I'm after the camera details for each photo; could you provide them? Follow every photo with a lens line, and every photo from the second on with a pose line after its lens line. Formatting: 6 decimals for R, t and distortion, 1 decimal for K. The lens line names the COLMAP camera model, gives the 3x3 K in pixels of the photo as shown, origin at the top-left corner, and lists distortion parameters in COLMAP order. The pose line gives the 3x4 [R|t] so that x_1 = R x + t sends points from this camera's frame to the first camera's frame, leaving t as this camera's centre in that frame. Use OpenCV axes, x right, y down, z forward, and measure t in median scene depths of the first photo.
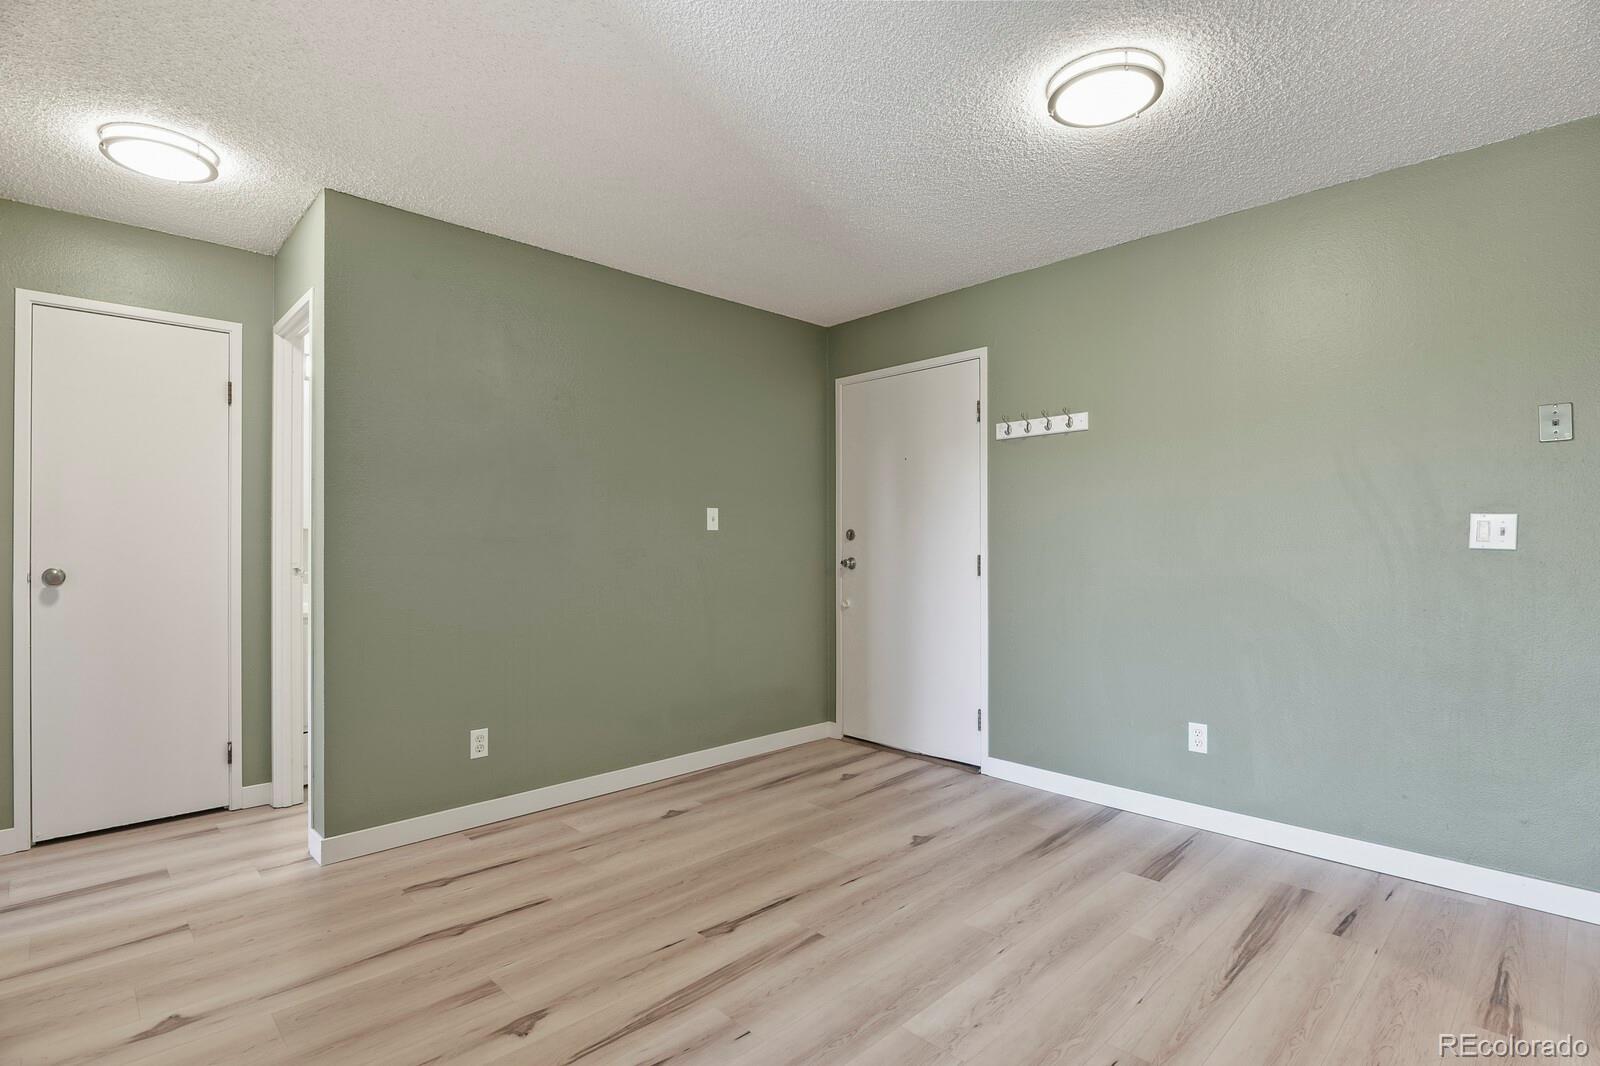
lens RADIAL K [[774.9, 0, 802.1], [0, 774.9, 537.9], [0, 0, 1]] dist [-0.010536, -0.001912]
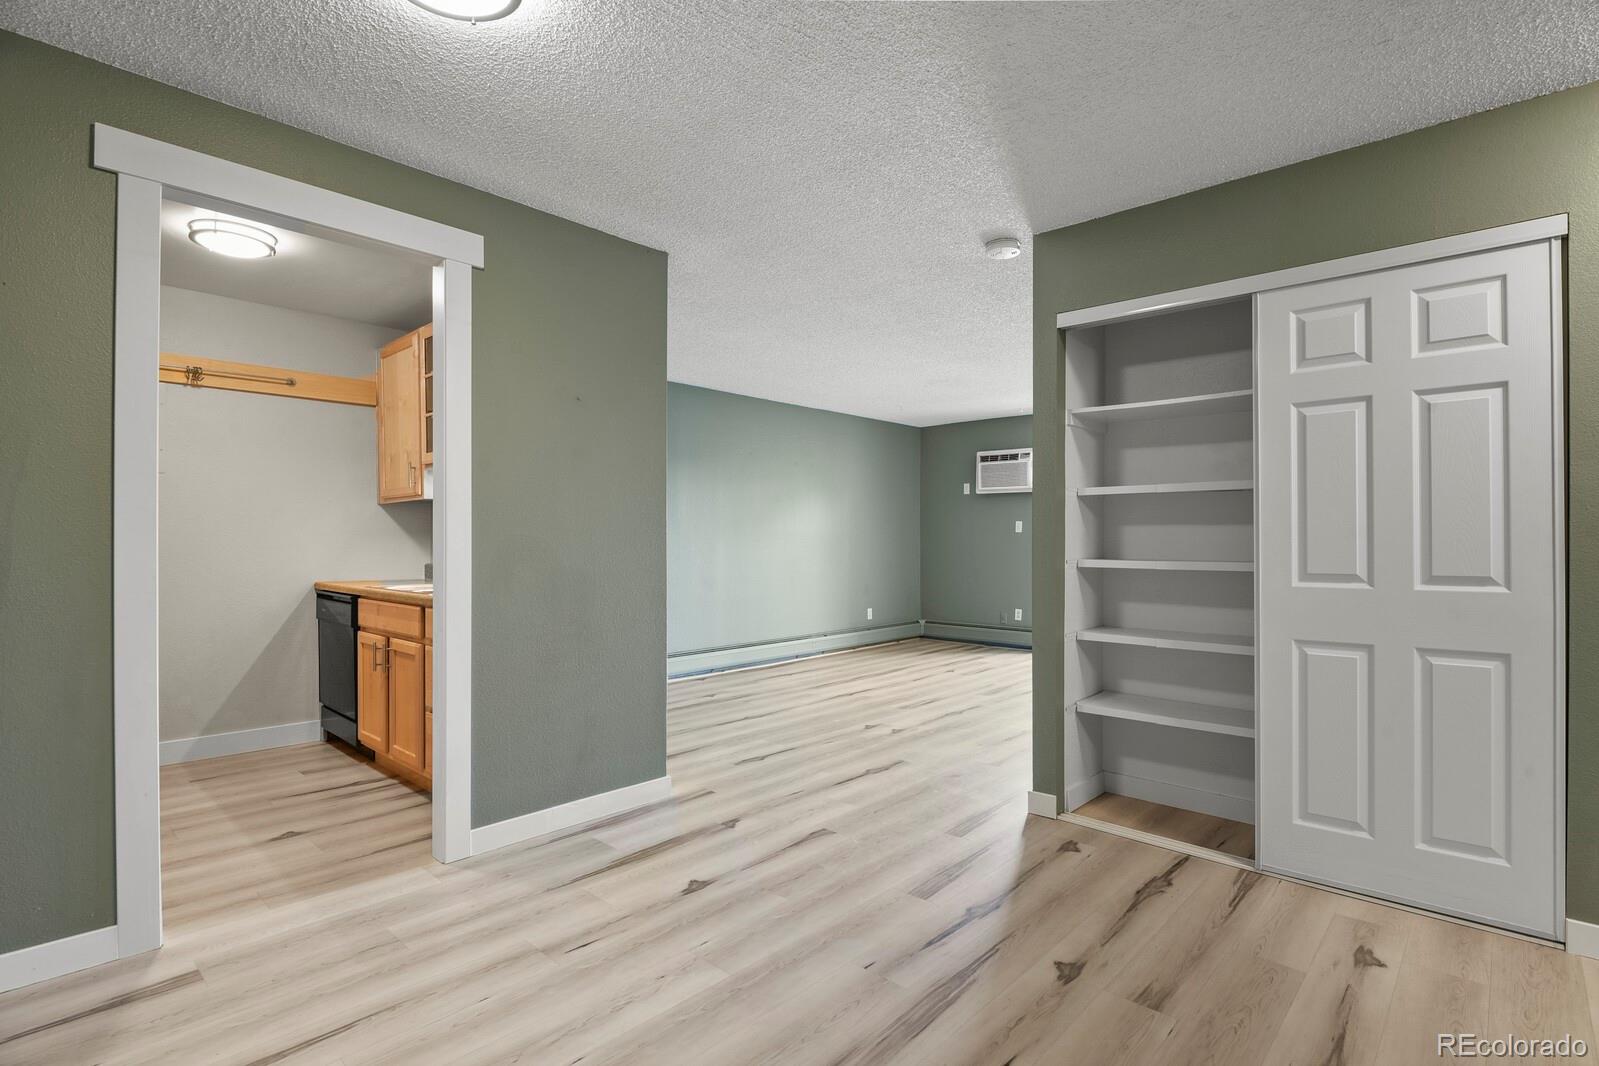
lens RADIAL K [[776.3, 0, 799.5], [0, 776.3, 539.4], [0, 0, 1]] dist [-0.000676, -0.010883]
pose [[-0.998718, -0.001014, -0.050609, 0.048910], [-0.000674, 0.999977, -0.006733, 0.007127], [0.050615, -0.006690, -0.998696, 1.199757]]
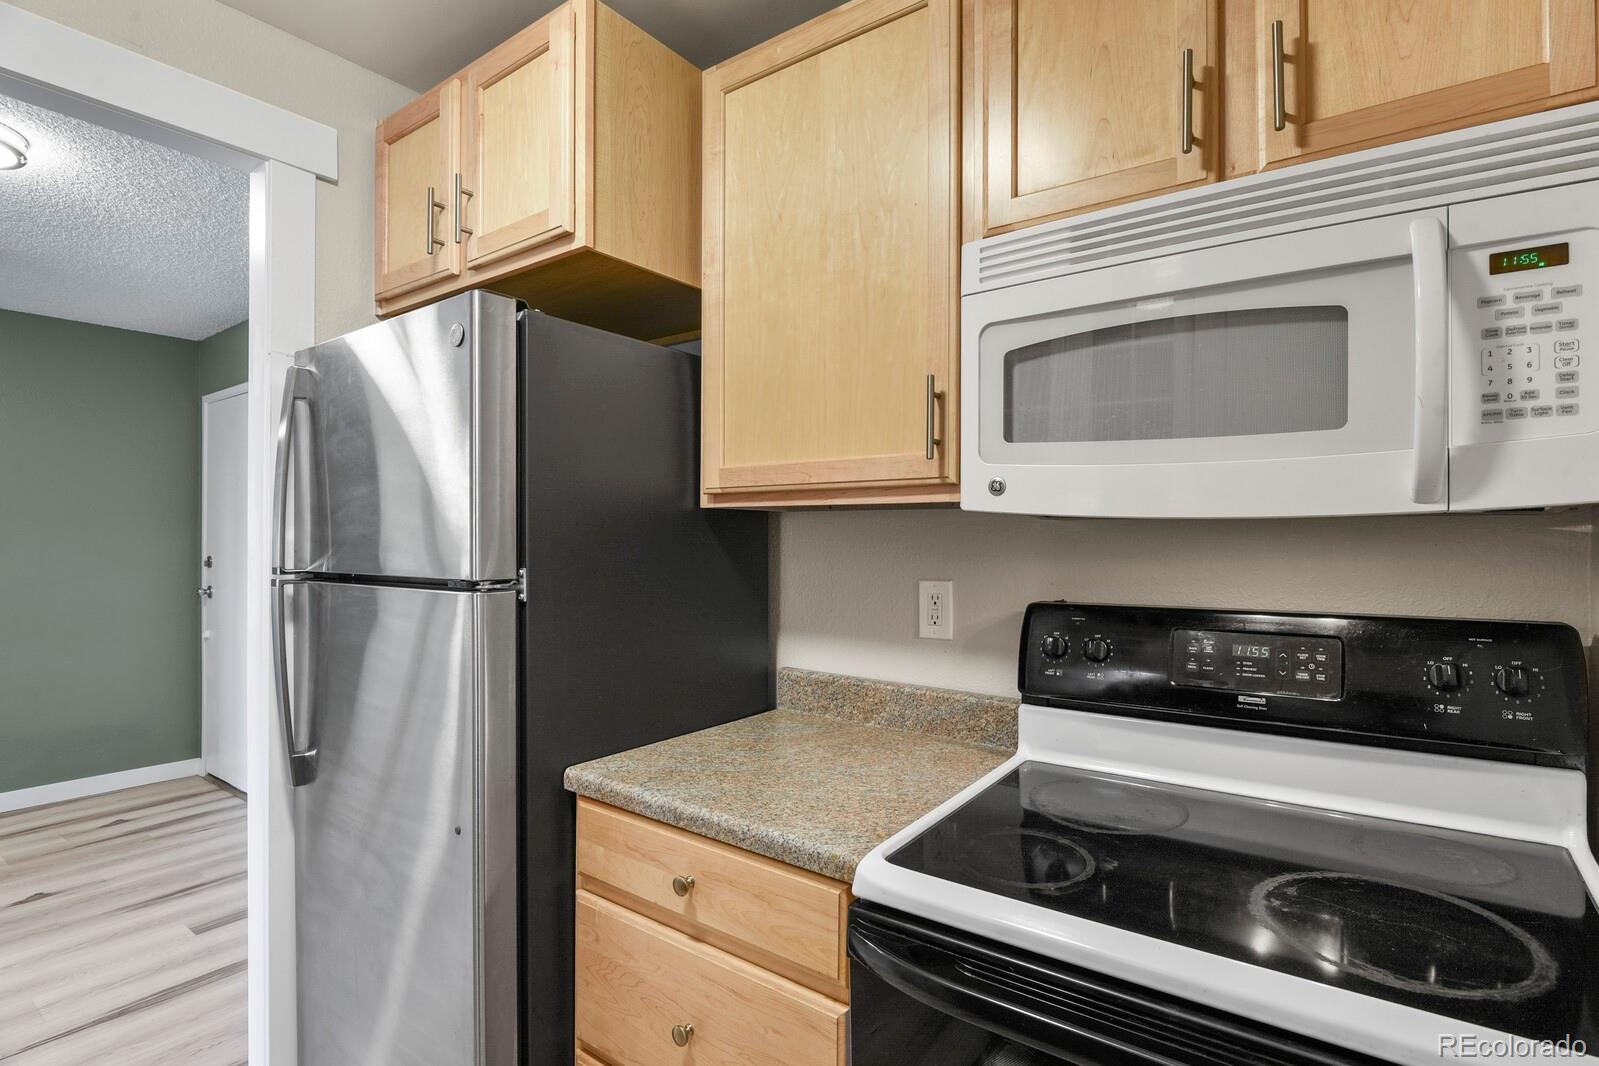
lens RADIAL K [[776.3, 0, 799.5], [0, 776.3, 539.4], [0, 0, 1]] dist [-0.000676, -0.010883]
pose [[0.985566, 0.001413, 0.169286, 0.848266], [-0.002721, 0.999968, 0.007497, -0.056640], [-0.169270, -0.007850, 0.985538, -0.078367]]
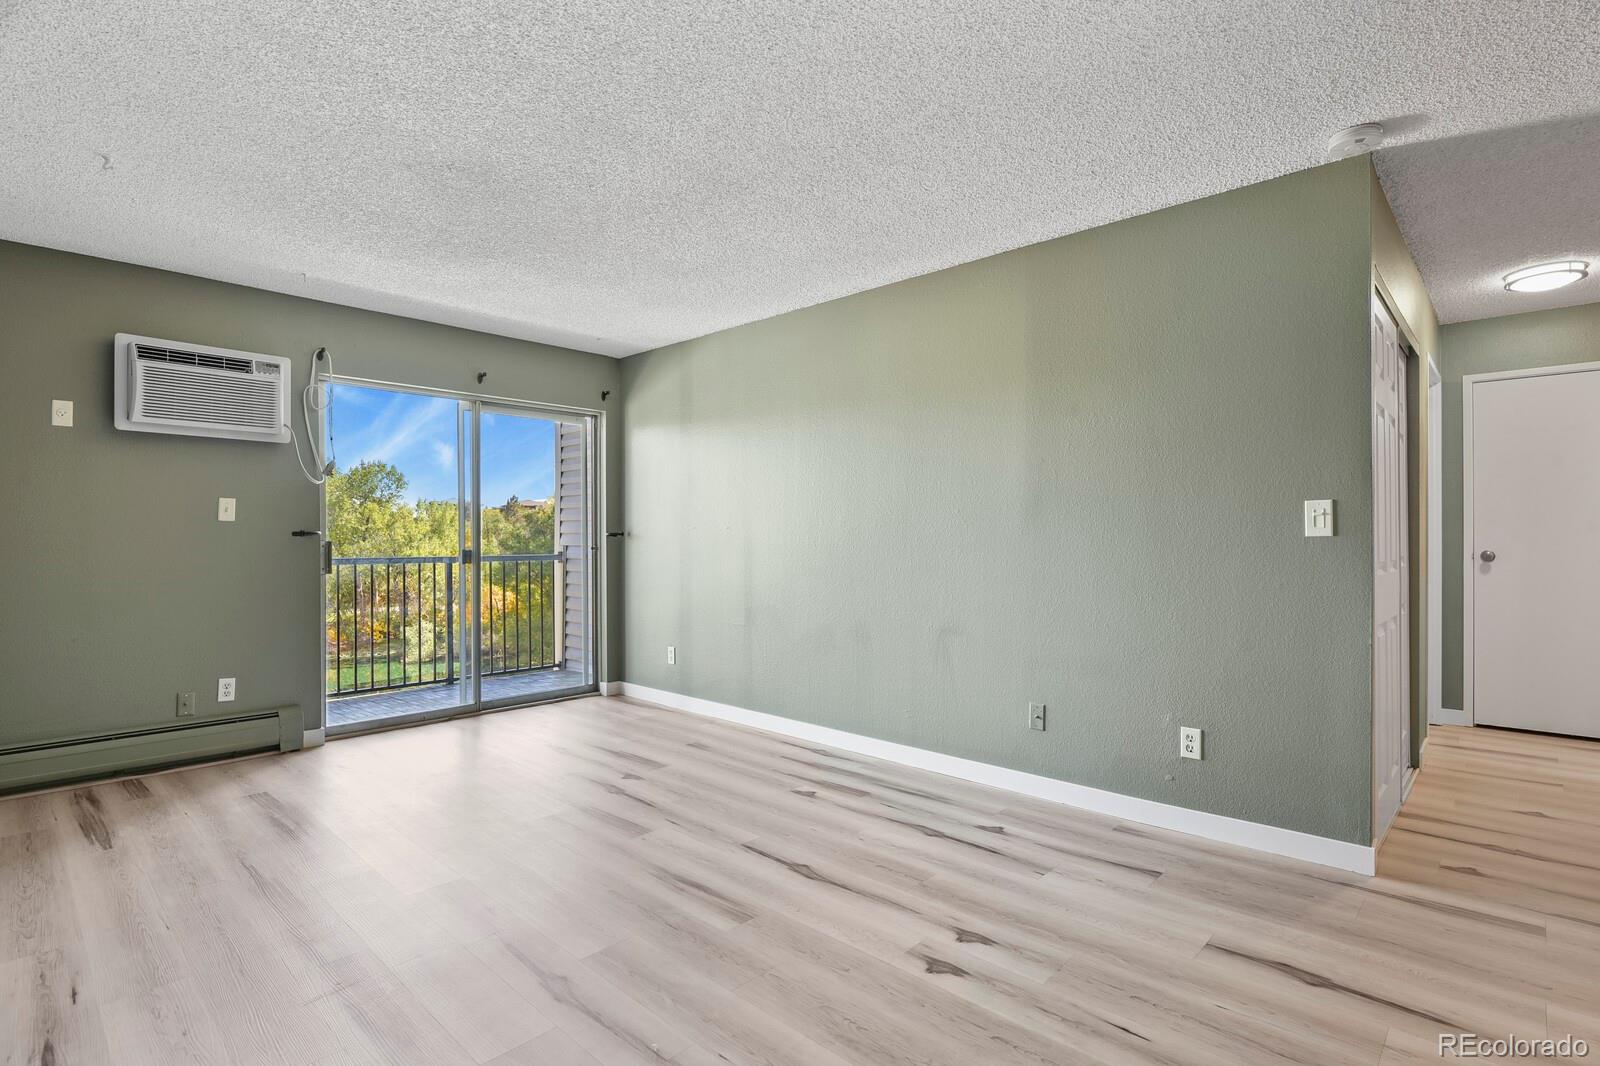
lens RADIAL K [[774.9, 0, 802.1], [0, 774.9, 537.9], [0, 0, 1]] dist [-0.010536, -0.001912]
pose [[0.041346, 0.000837, -0.999145, 0.463623], [0.008694, 0.999961, 0.001197, 0.000295], [0.999107, -0.008736, 0.041337, -0.403969]]
